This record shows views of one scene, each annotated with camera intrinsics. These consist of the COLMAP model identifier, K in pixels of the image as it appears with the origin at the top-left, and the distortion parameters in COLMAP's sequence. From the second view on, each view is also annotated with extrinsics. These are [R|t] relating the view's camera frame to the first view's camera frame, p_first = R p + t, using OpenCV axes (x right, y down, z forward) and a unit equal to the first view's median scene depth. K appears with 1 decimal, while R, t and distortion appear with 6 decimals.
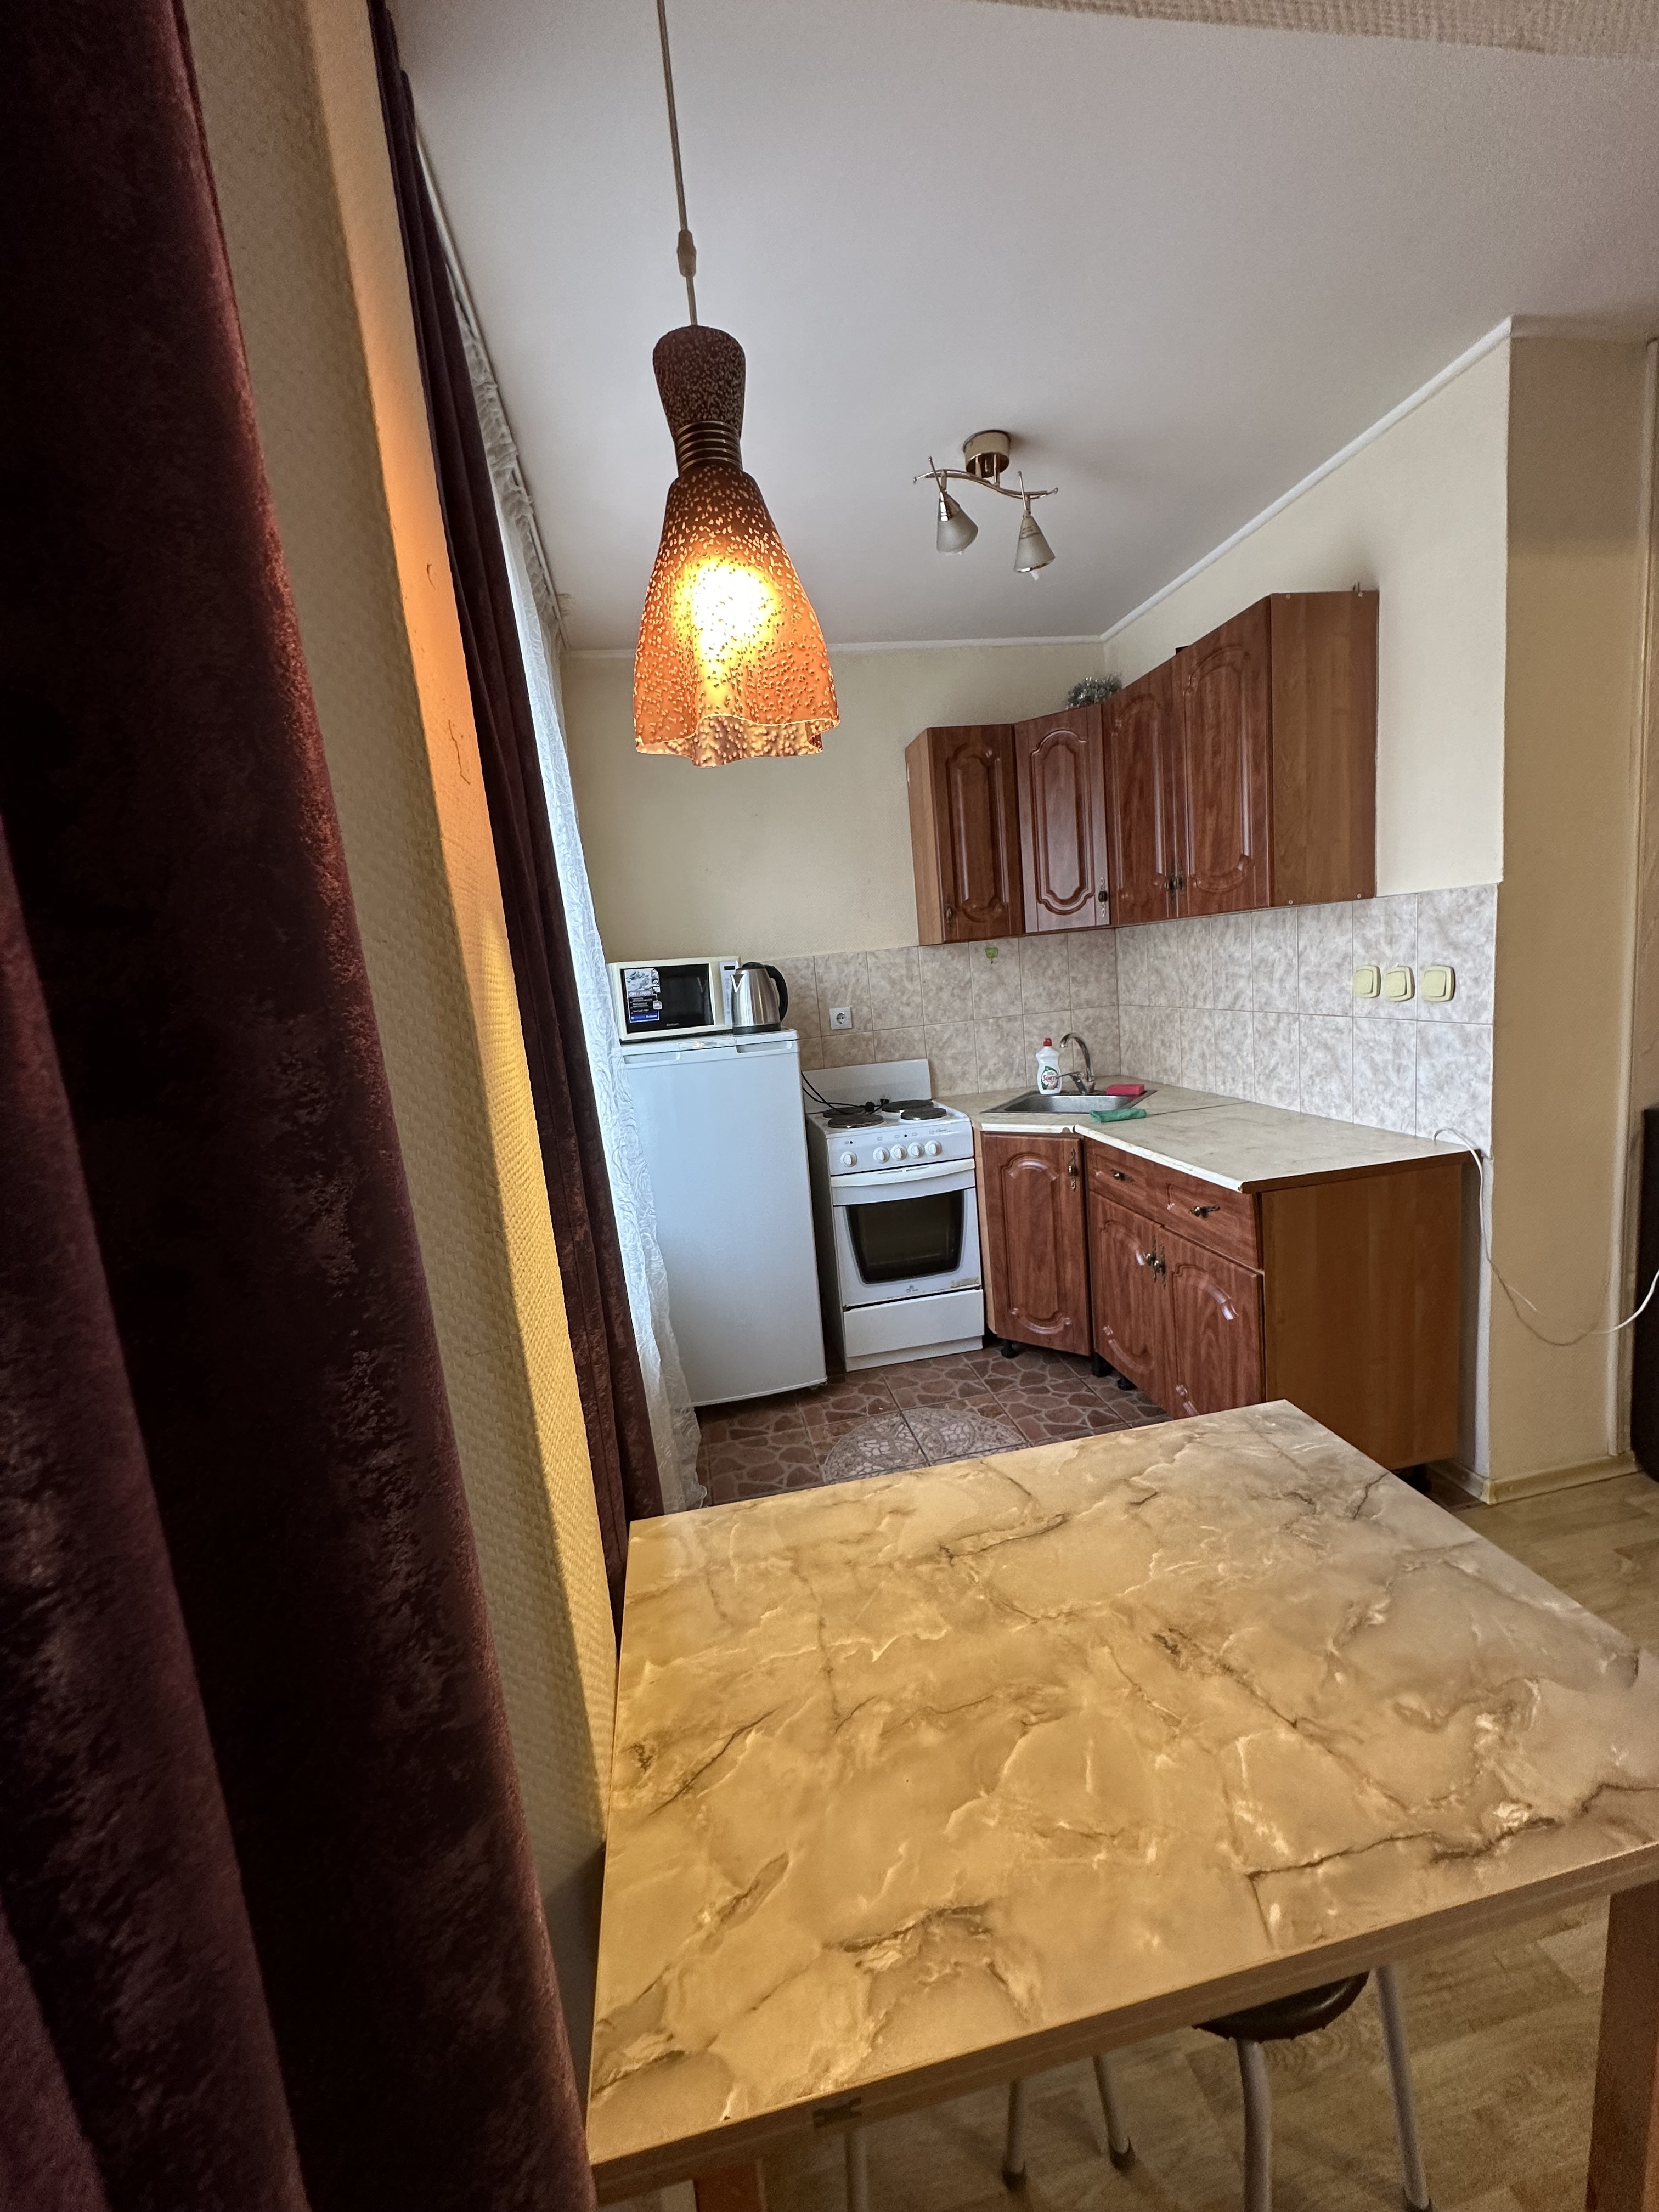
lens RADIAL K [[877.7, 0, 830.6], [0, 877.7, 1102.9], [0, 0, 1]] dist [-0.002396, 0.000824]
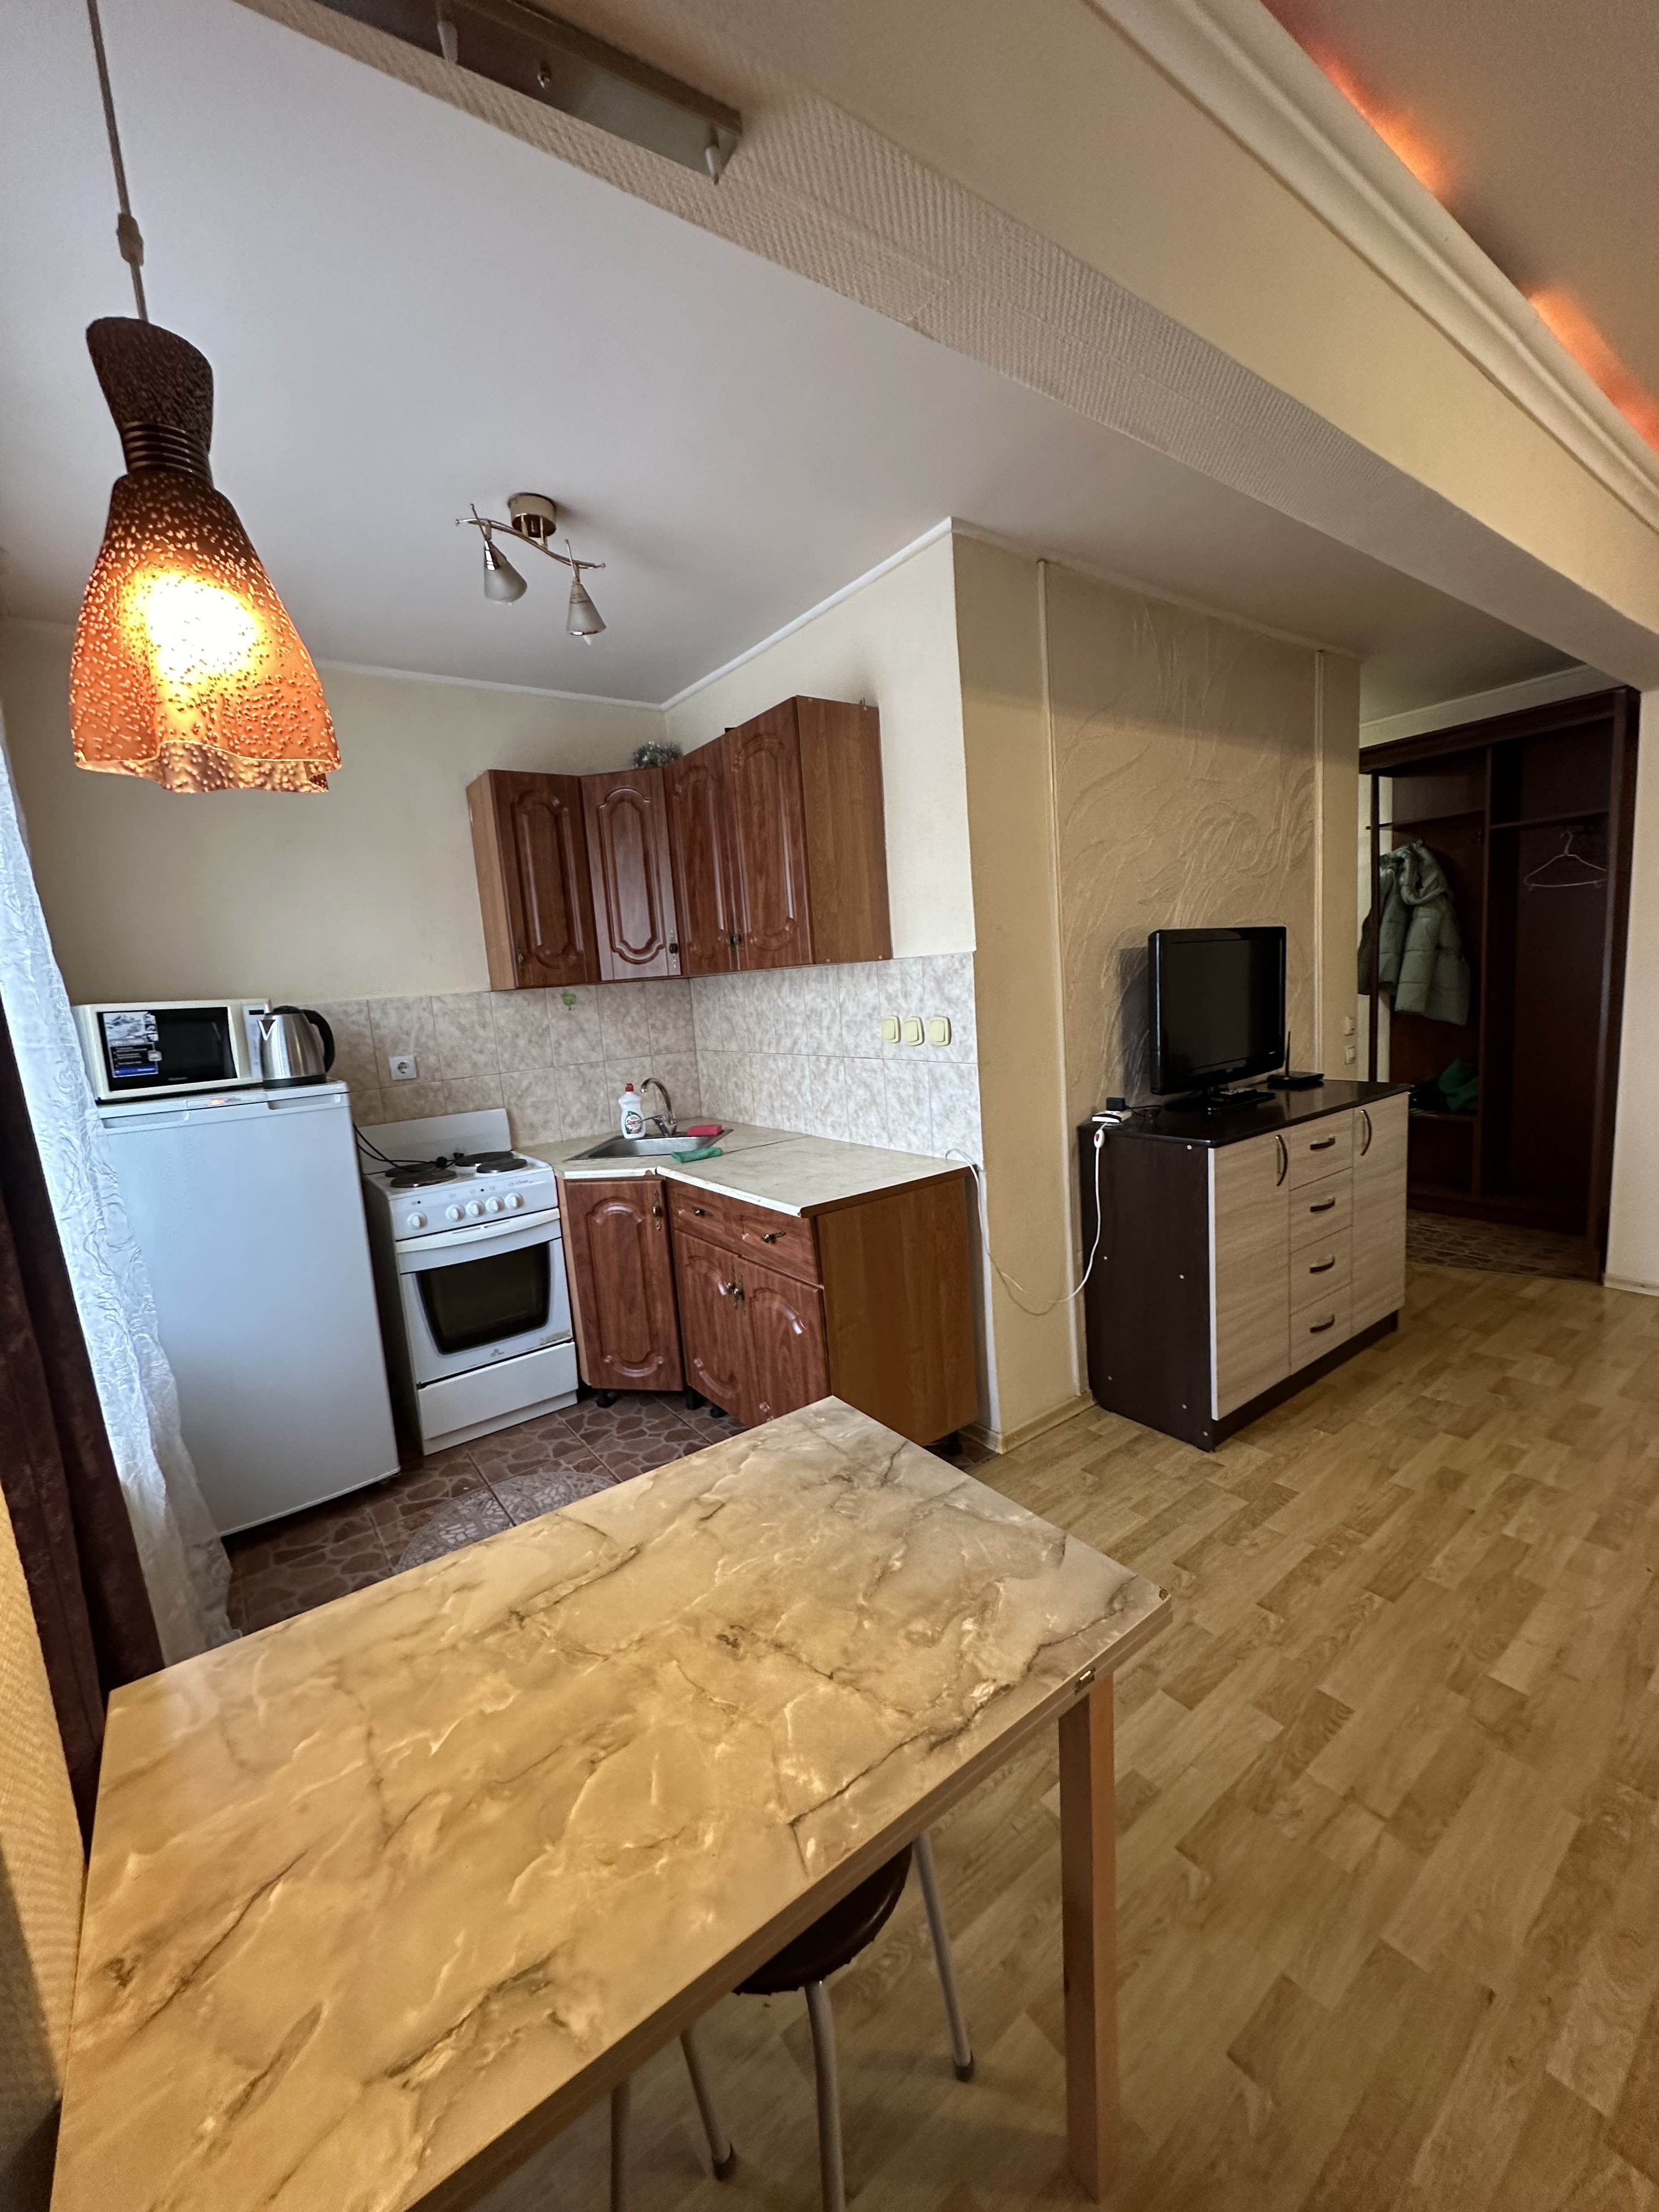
lens RADIAL K [[877.7, 0, 830.6], [0, 877.7, 1102.9], [0, 0, 1]] dist [-0.002396, 0.000824]
pose [[0.899318, -0.035464, 0.435854, 0.017991], [0.057837, 0.997596, -0.038167, 0.001604], [-0.433453, 0.059532, 0.899208, -0.024148]]
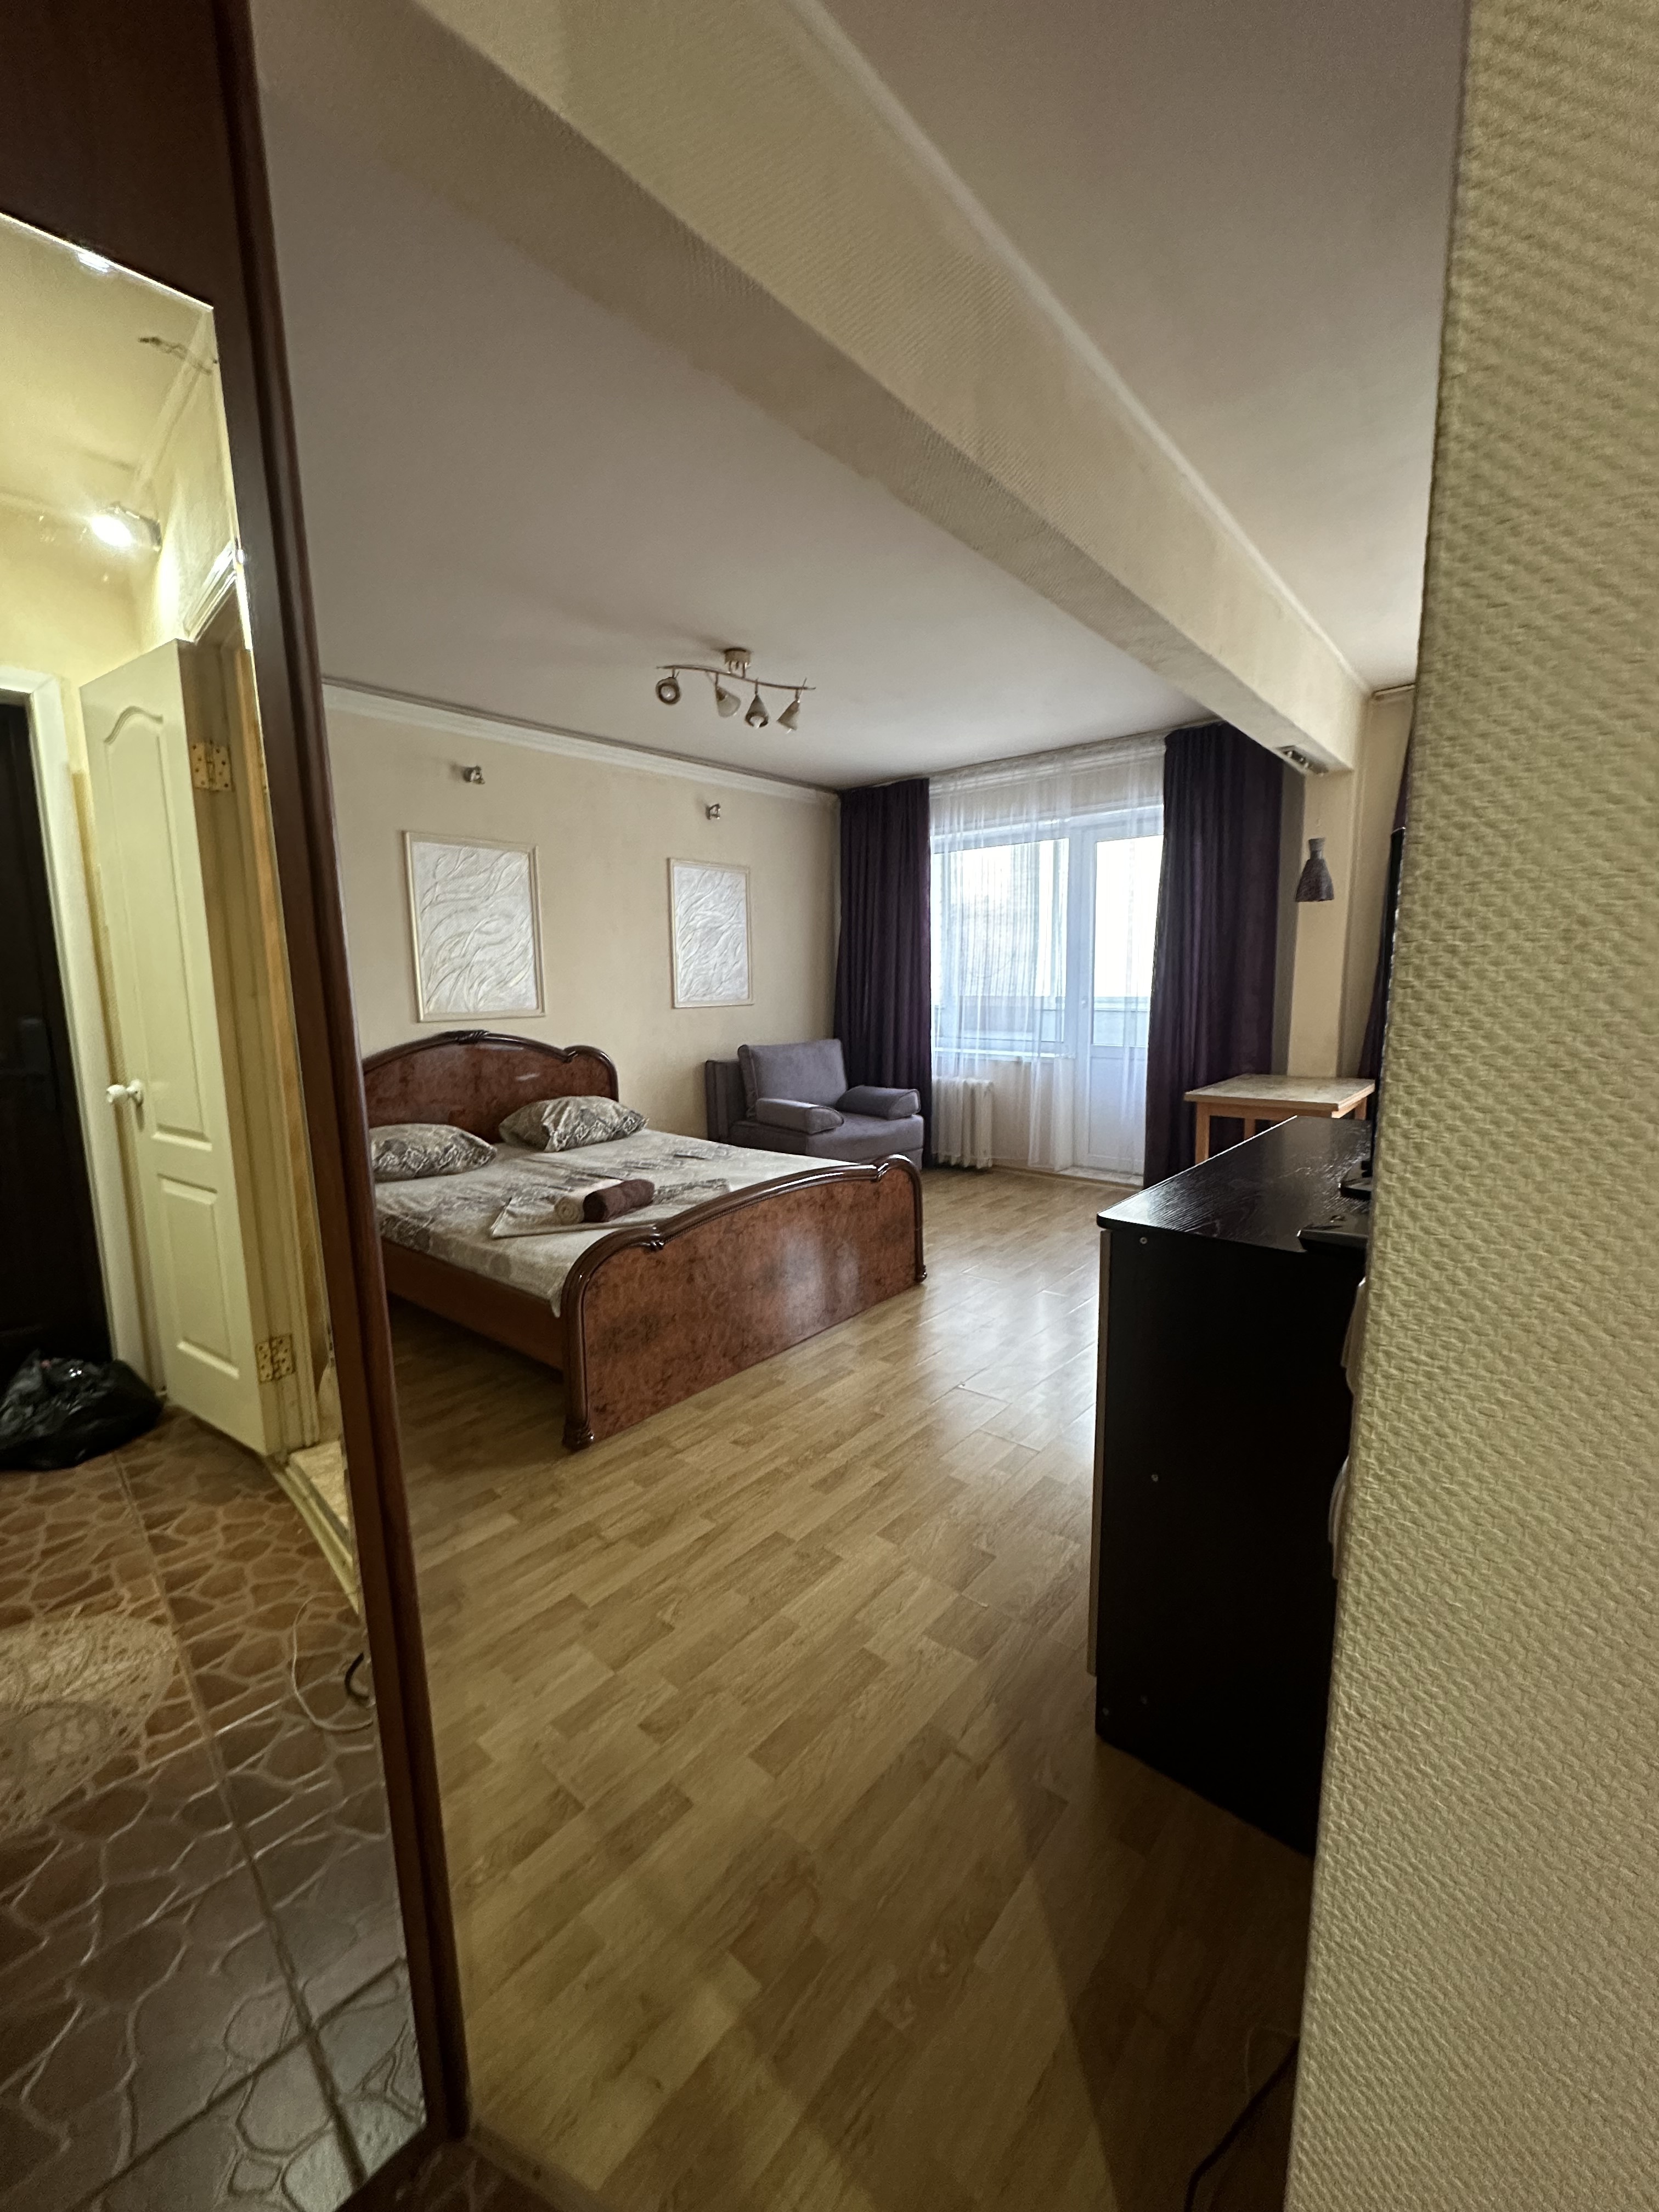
lens RADIAL K [[882.2, 0, 832.3], [0, 882.2, 1104.3], [0, 0, 1]] dist [-0.002943, 0.000726]
pose [[-0.771609, 0.194712, -0.605563, 1.907304], [-0.011447, 0.947593, 0.319274, -0.297490], [0.635995, 0.253287, -0.728942, 1.112119]]
